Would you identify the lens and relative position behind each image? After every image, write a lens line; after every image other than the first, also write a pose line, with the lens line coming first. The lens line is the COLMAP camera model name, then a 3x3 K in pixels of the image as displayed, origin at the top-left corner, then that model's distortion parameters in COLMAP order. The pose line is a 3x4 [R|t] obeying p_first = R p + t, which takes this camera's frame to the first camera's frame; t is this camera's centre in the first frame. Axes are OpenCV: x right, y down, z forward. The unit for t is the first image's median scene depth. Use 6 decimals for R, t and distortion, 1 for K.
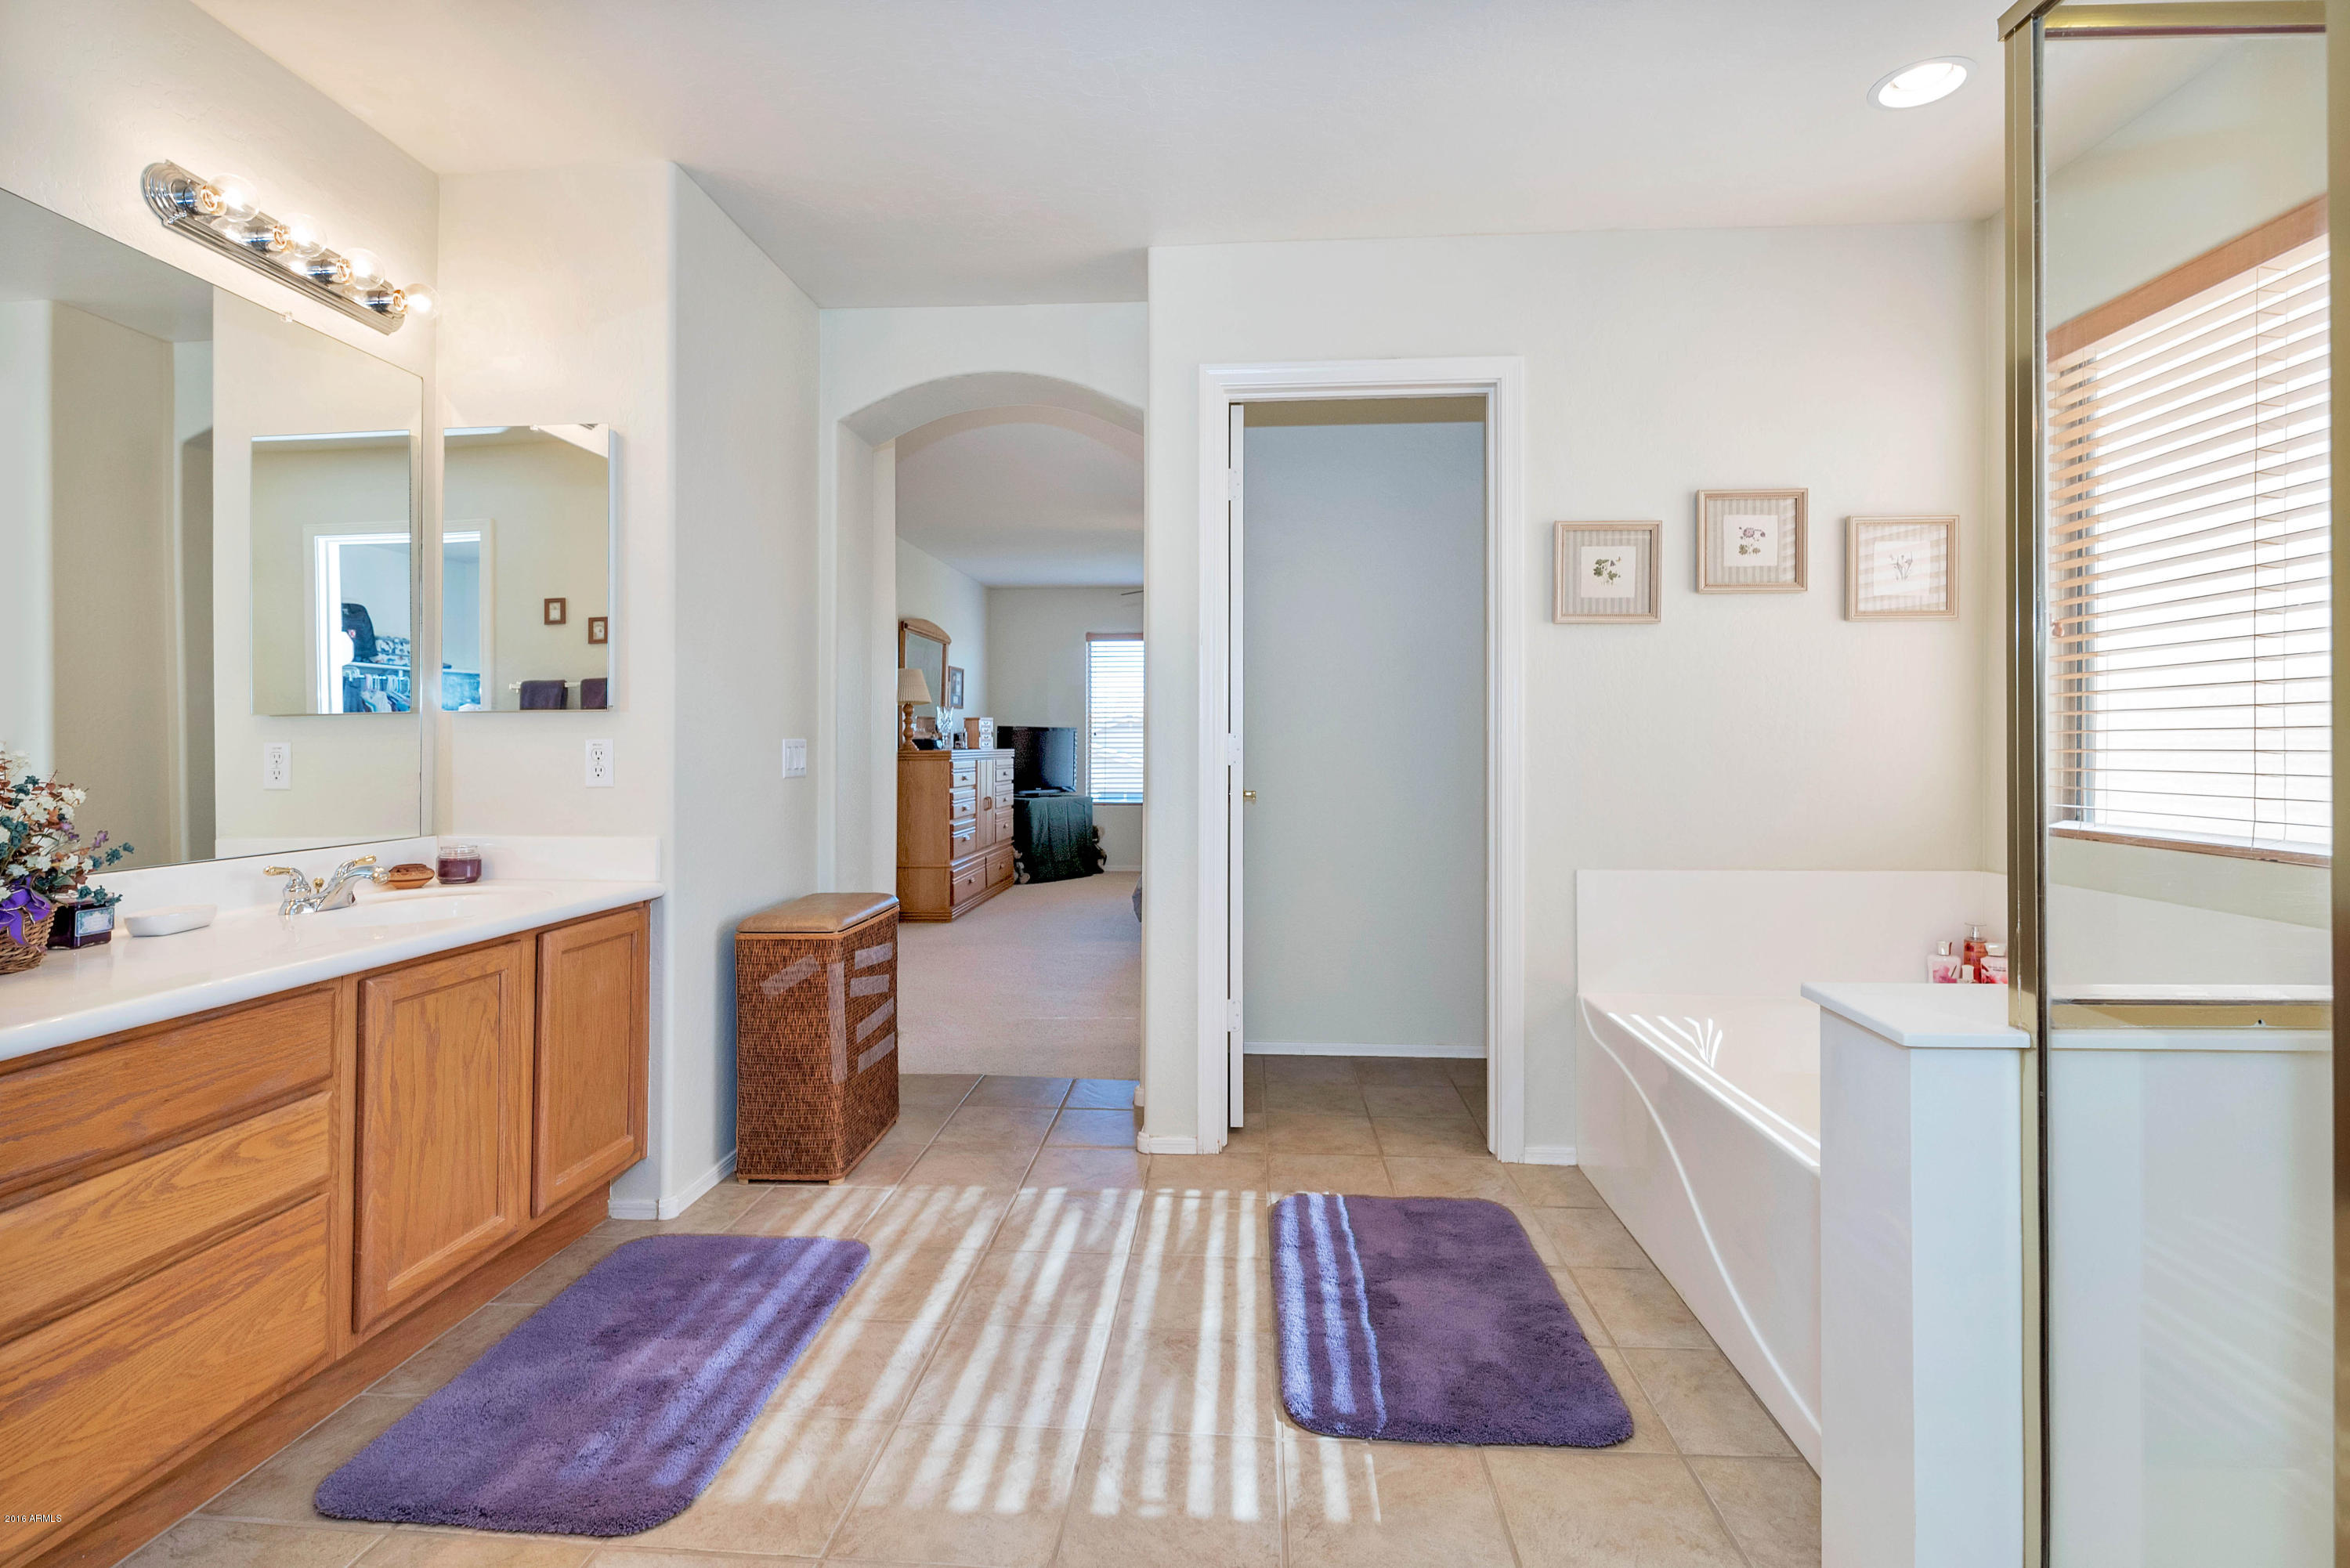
lens RADIAL K [[1061.3, 0, 1178.0], [0, 1061.3, 747.2], [0, 0, 1]] dist [-0.010550, -0.006129]
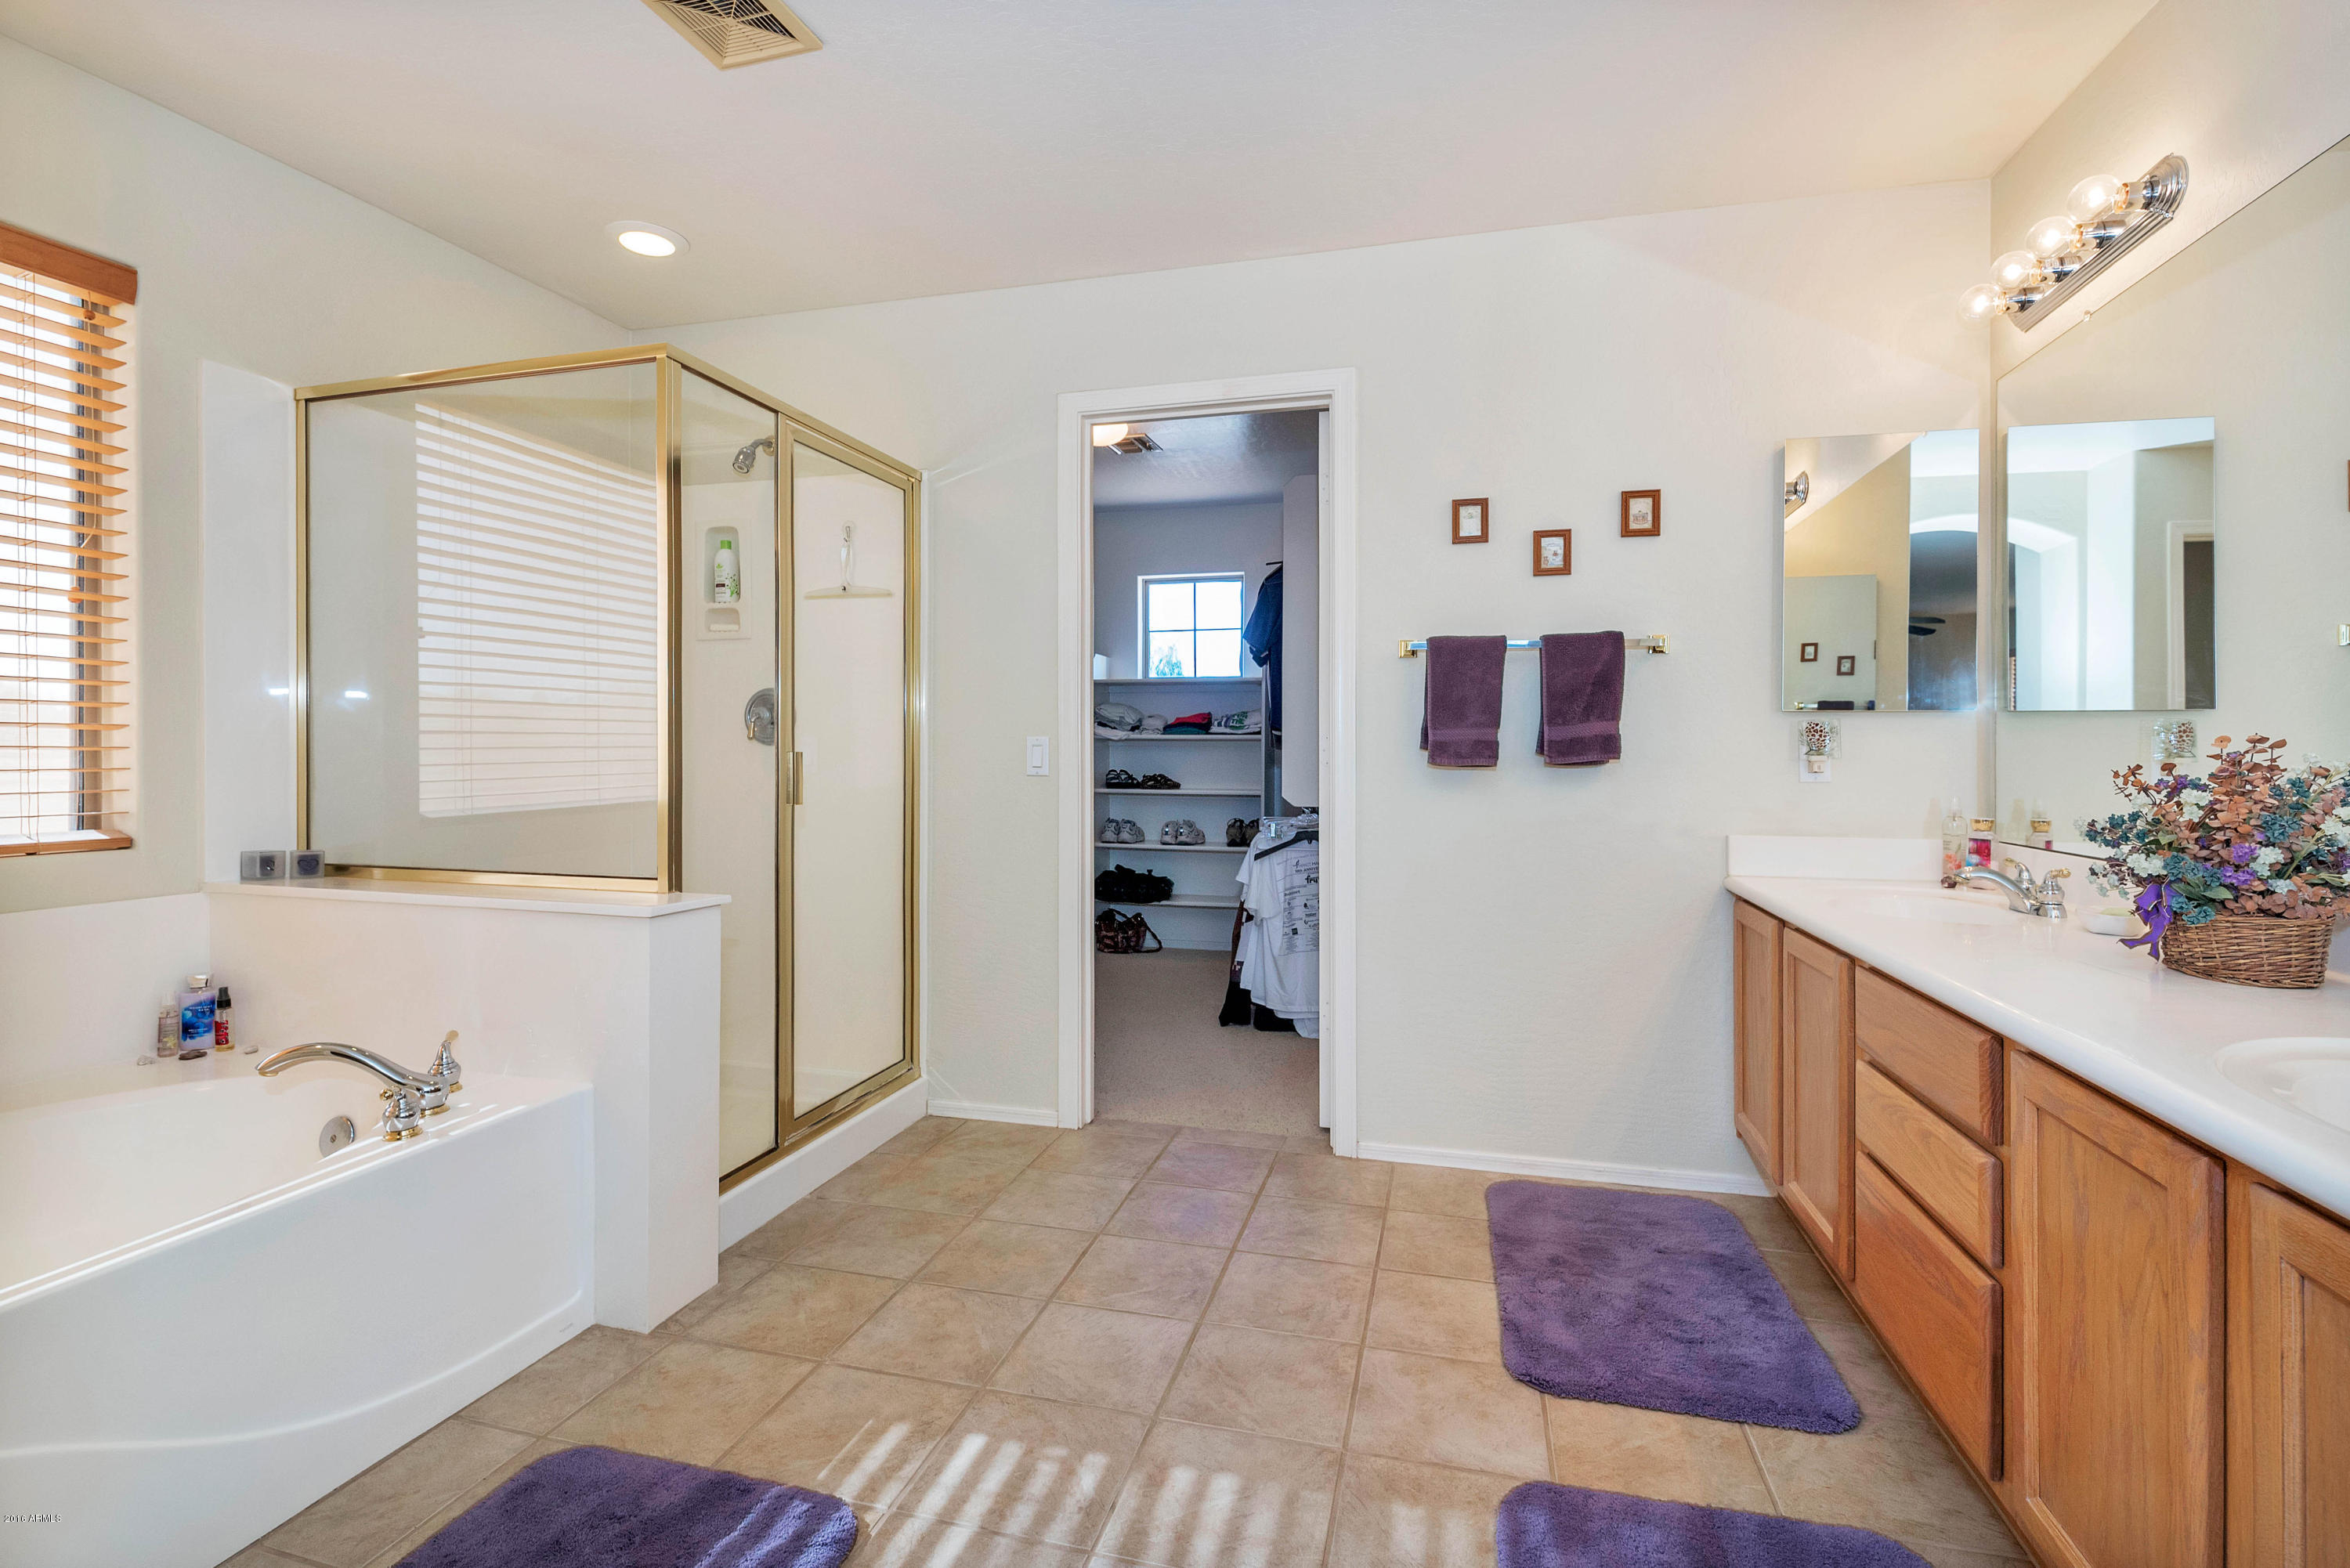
lens RADIAL K [[1061.3, 0, 1178.0], [0, 1061.3, 747.2], [0, 0, 1]] dist [-0.010550, -0.006129]
pose [[-0.978988, -0.001879, 0.203907, -0.356425], [-0.002468, 0.999993, -0.002635, -0.000385], [-0.203901, -0.003083, -0.978987, 1.971530]]
